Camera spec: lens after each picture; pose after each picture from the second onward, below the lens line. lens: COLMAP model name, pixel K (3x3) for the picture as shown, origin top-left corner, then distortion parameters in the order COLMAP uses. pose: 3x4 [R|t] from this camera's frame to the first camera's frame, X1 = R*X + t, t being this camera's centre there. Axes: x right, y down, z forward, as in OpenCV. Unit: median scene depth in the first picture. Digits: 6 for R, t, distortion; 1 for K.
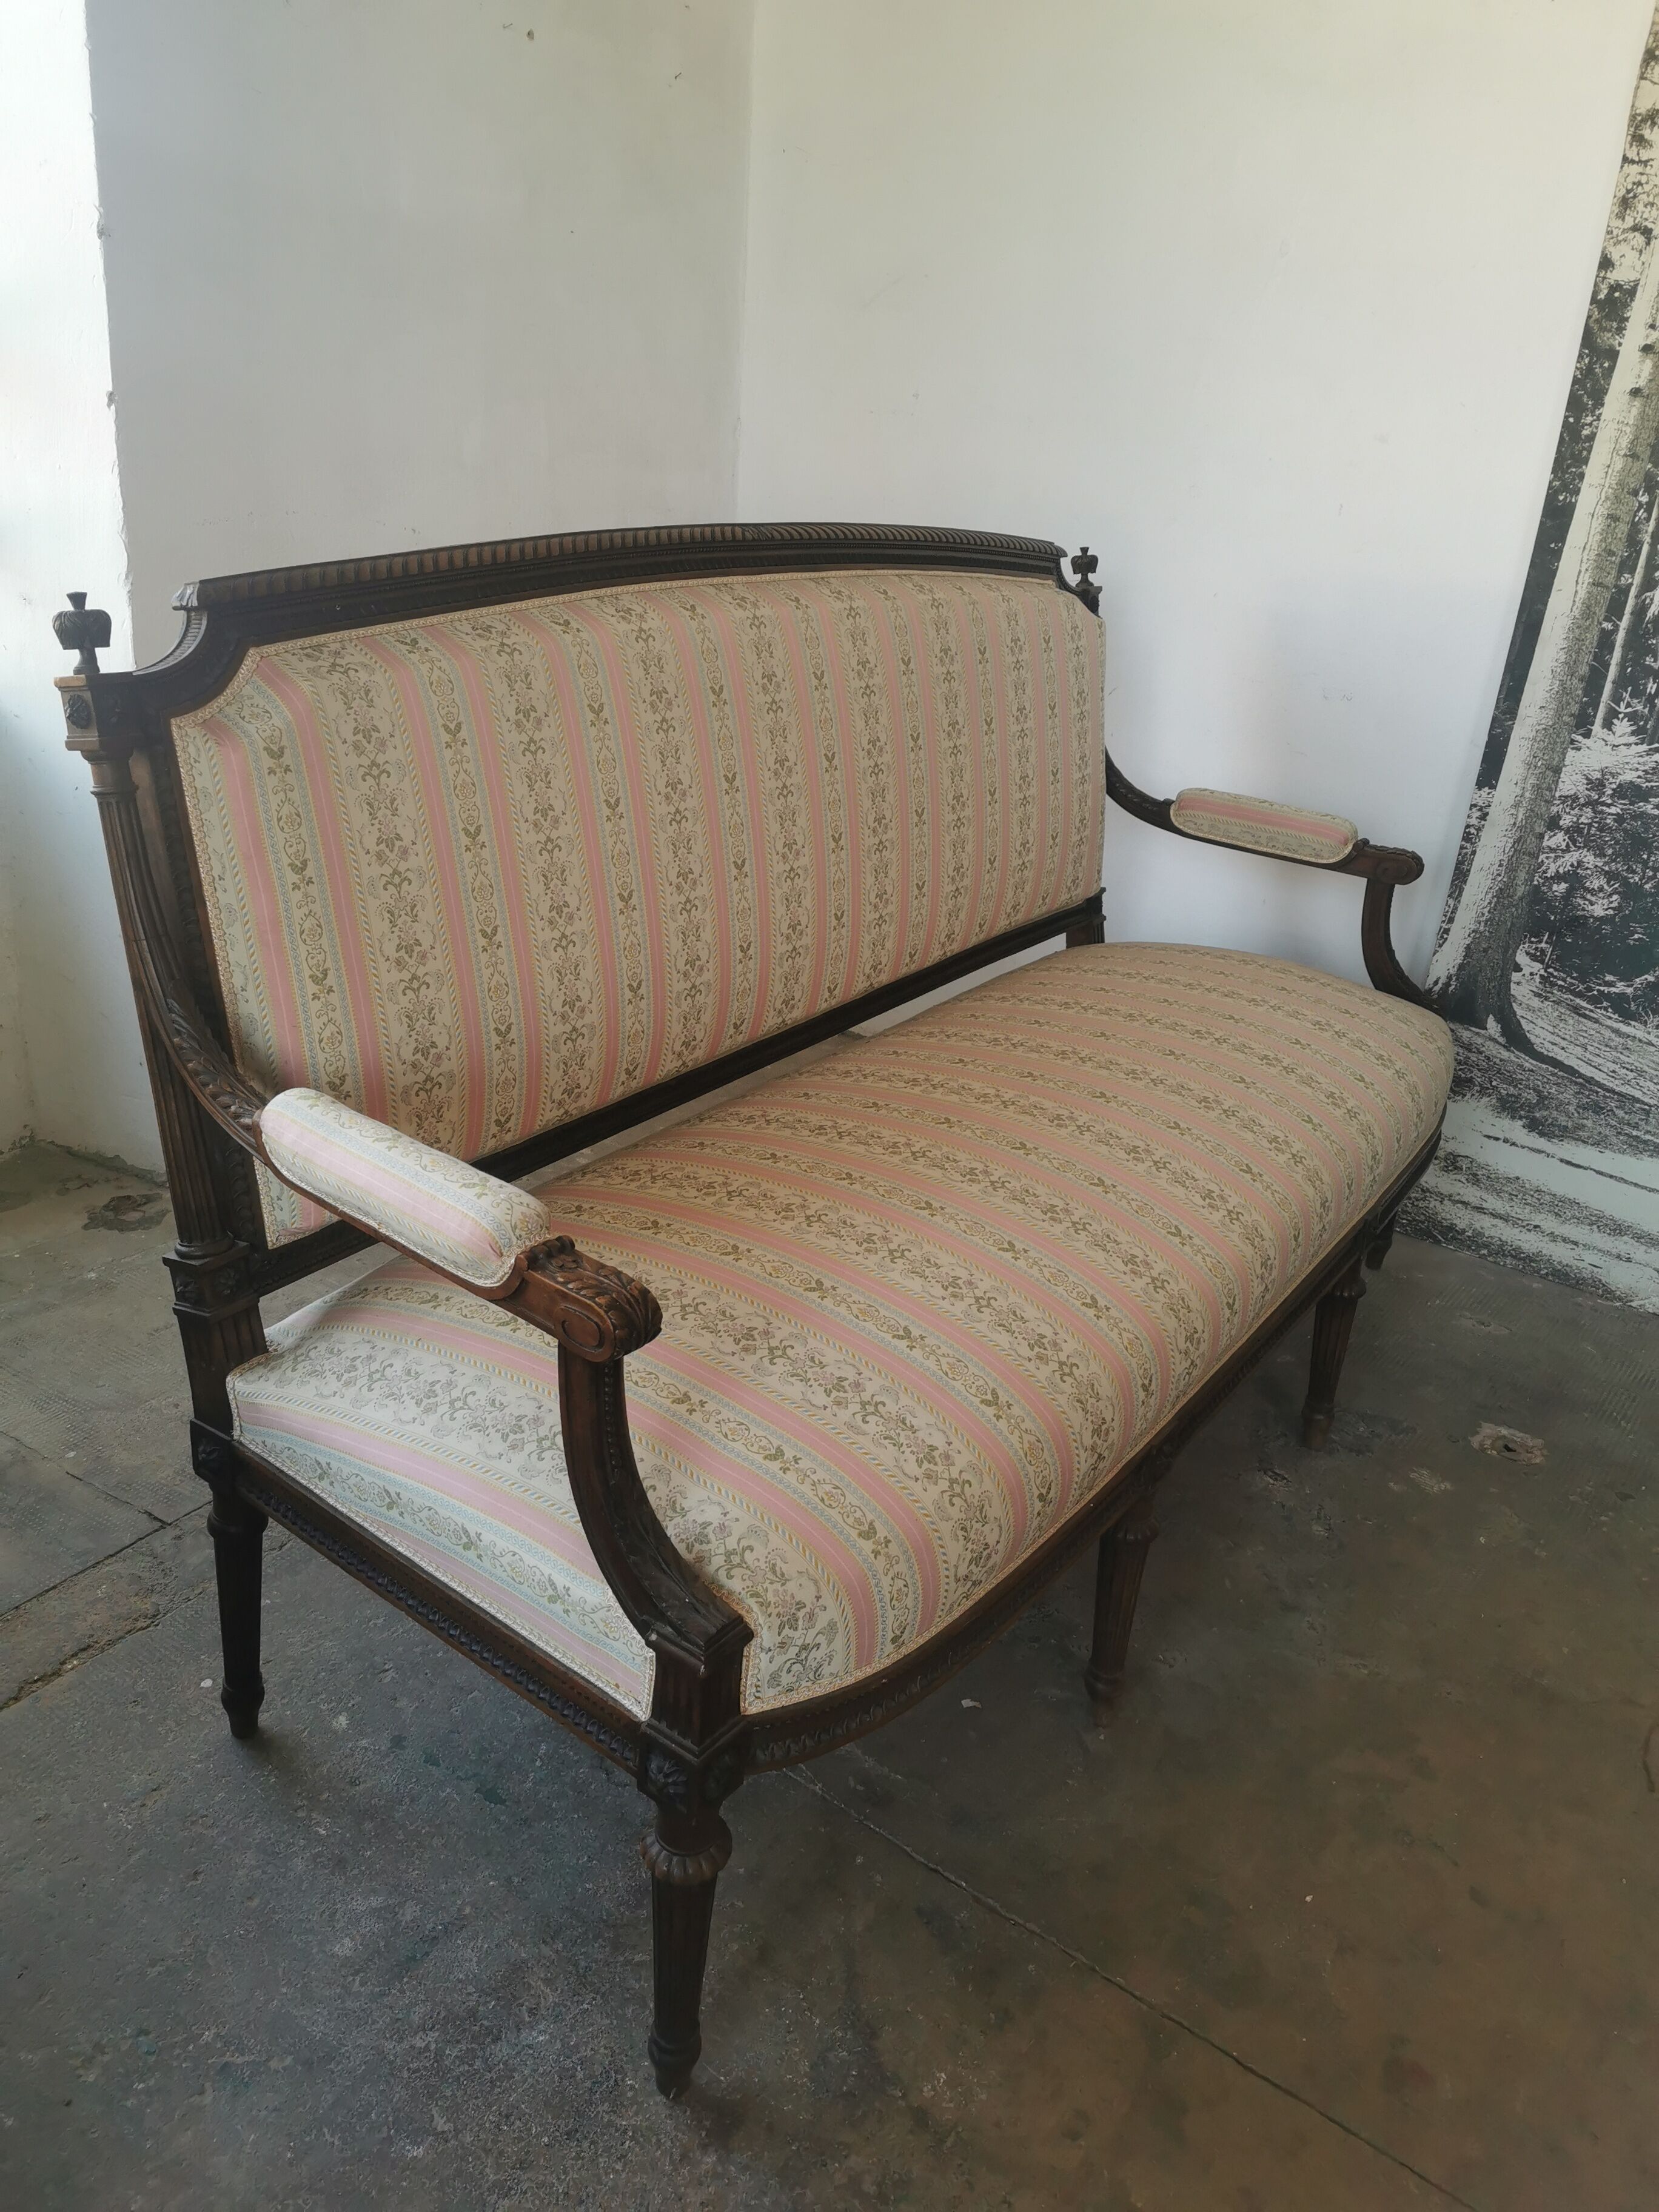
lens RADIAL K [[1777.8, 0, 828.3], [0, 1777.8, 1090.9], [0, 0, 1]] dist [0.042916, -0.069664]
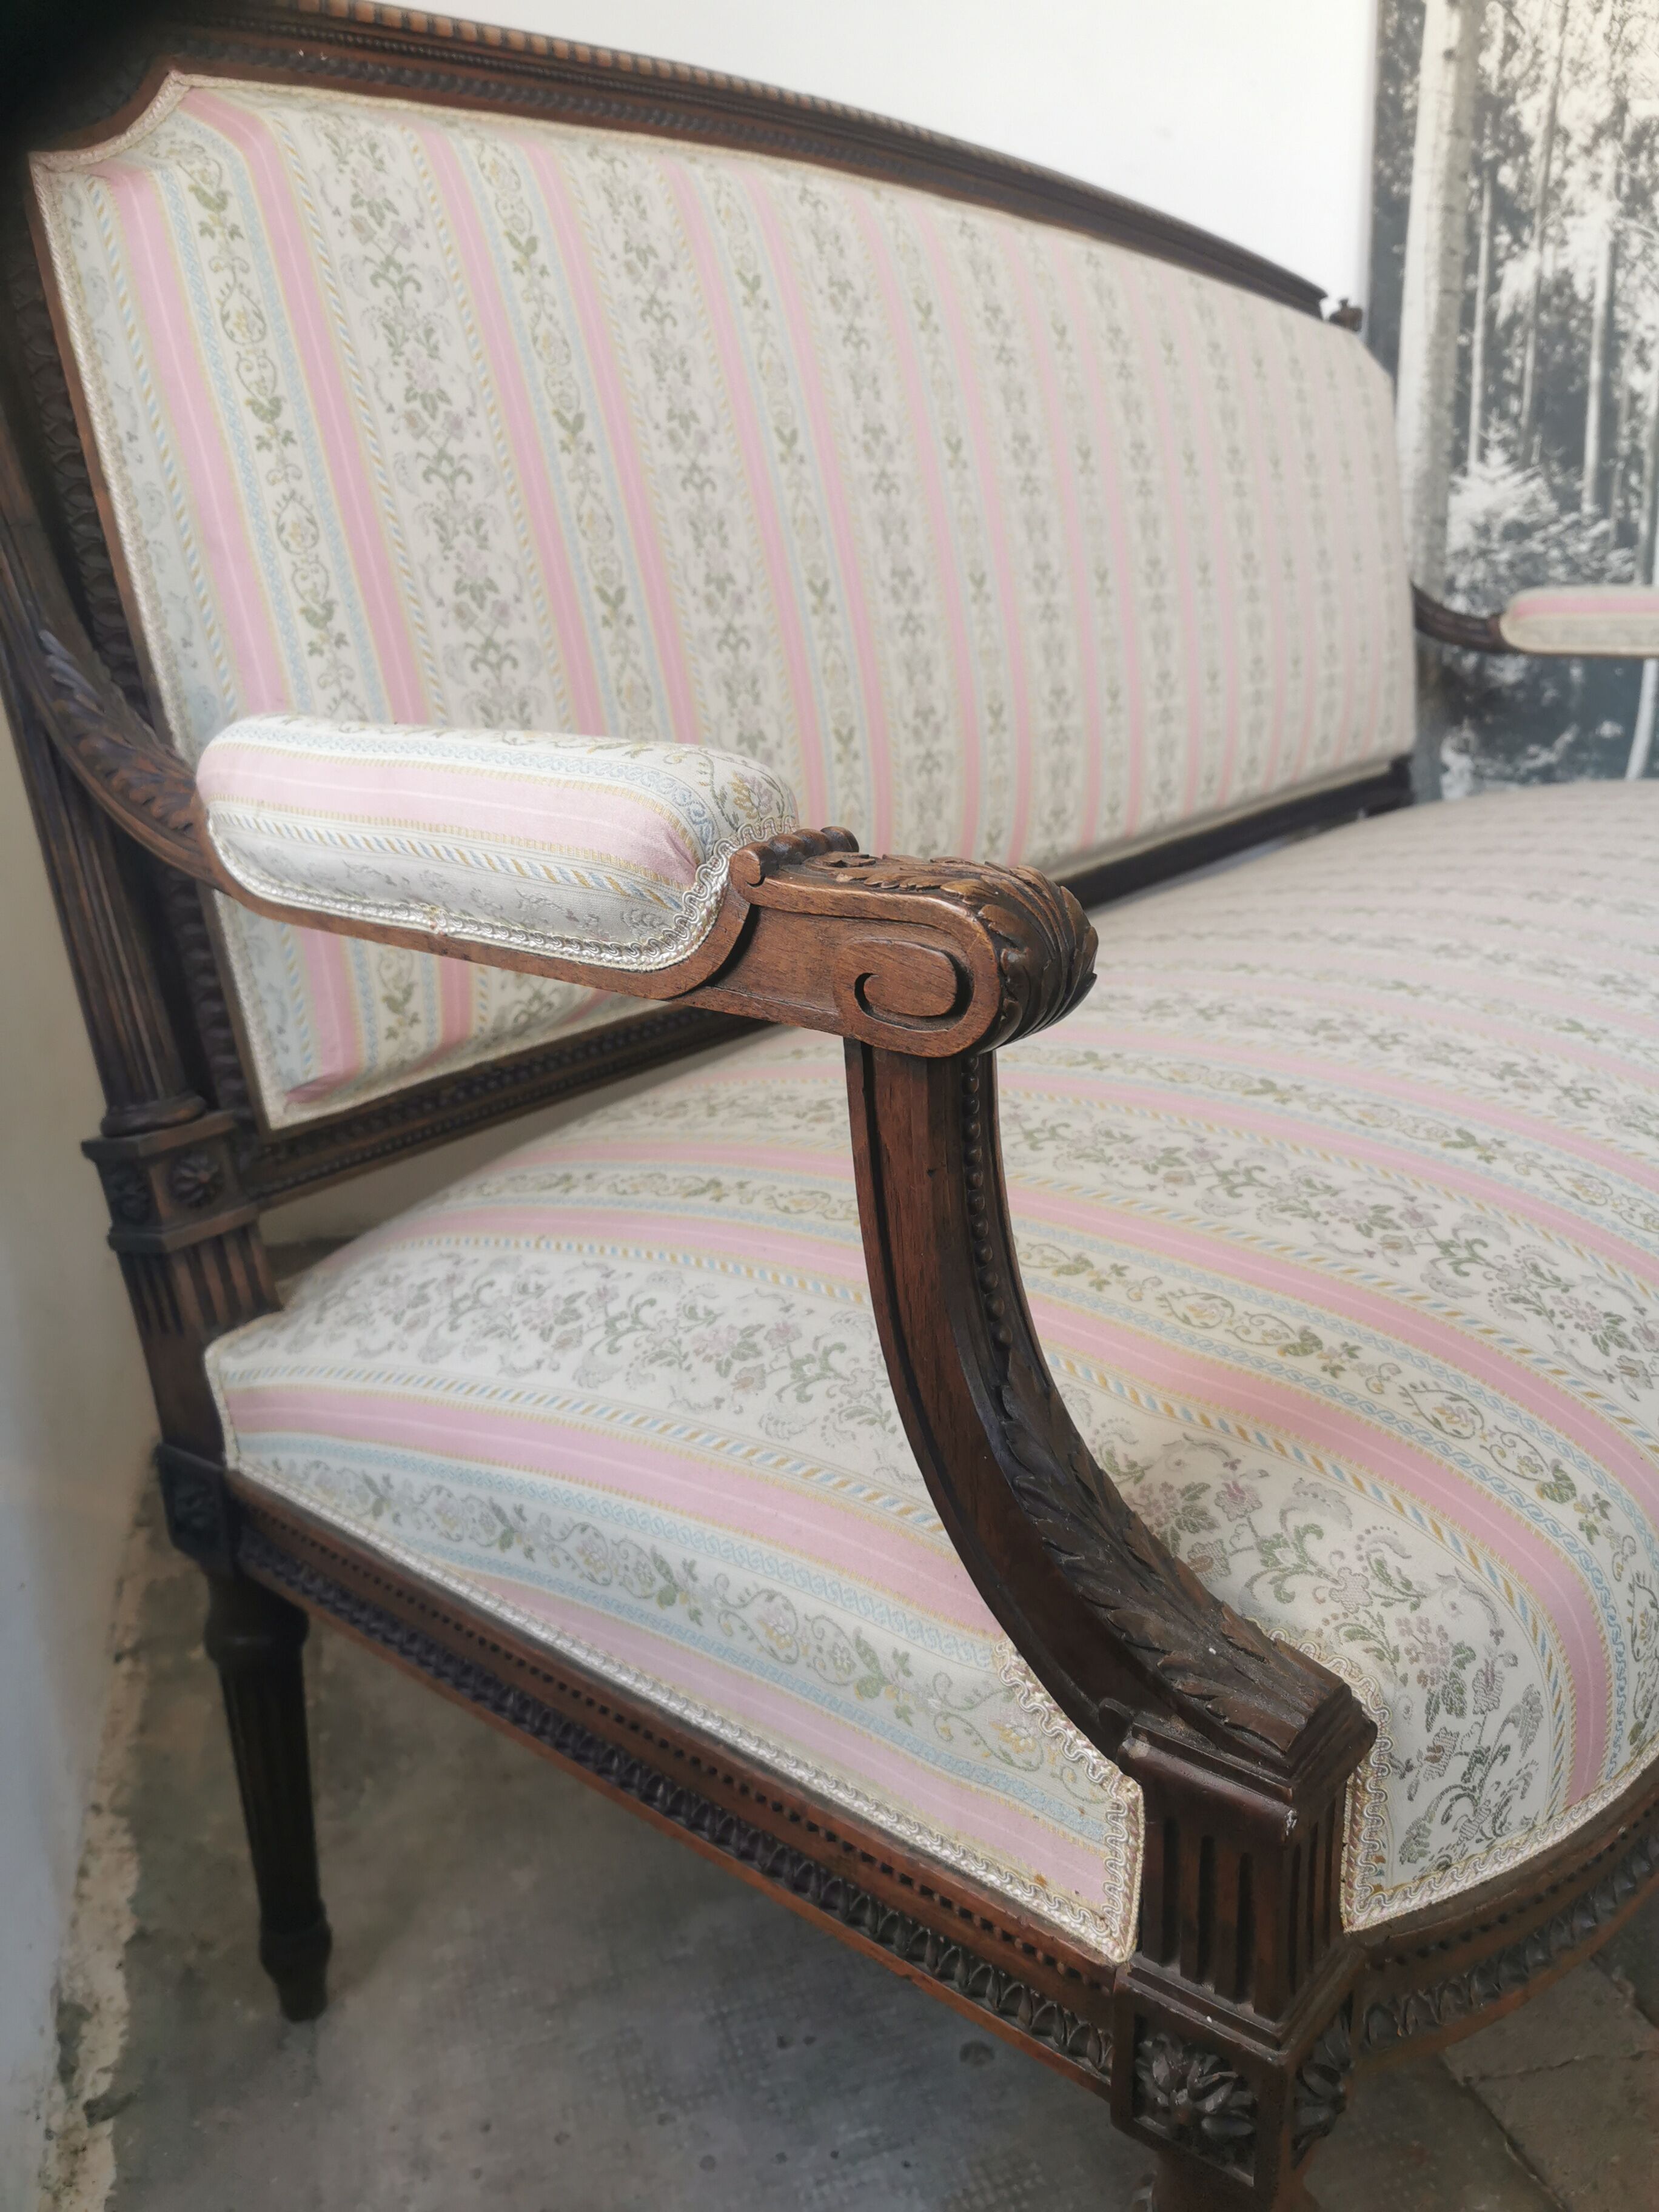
lens RADIAL K [[1777.8, 0, 835.3], [0, 1777.8, 1084.9], [0, 0, 1]] dist [0.042916, -0.069664]
pose [[0.609460, -0.308487, 0.730339, -0.460890], [0.366417, 0.926507, 0.085575, -0.112680], [-0.703063, 0.215454, 0.677704, 0.697210]]
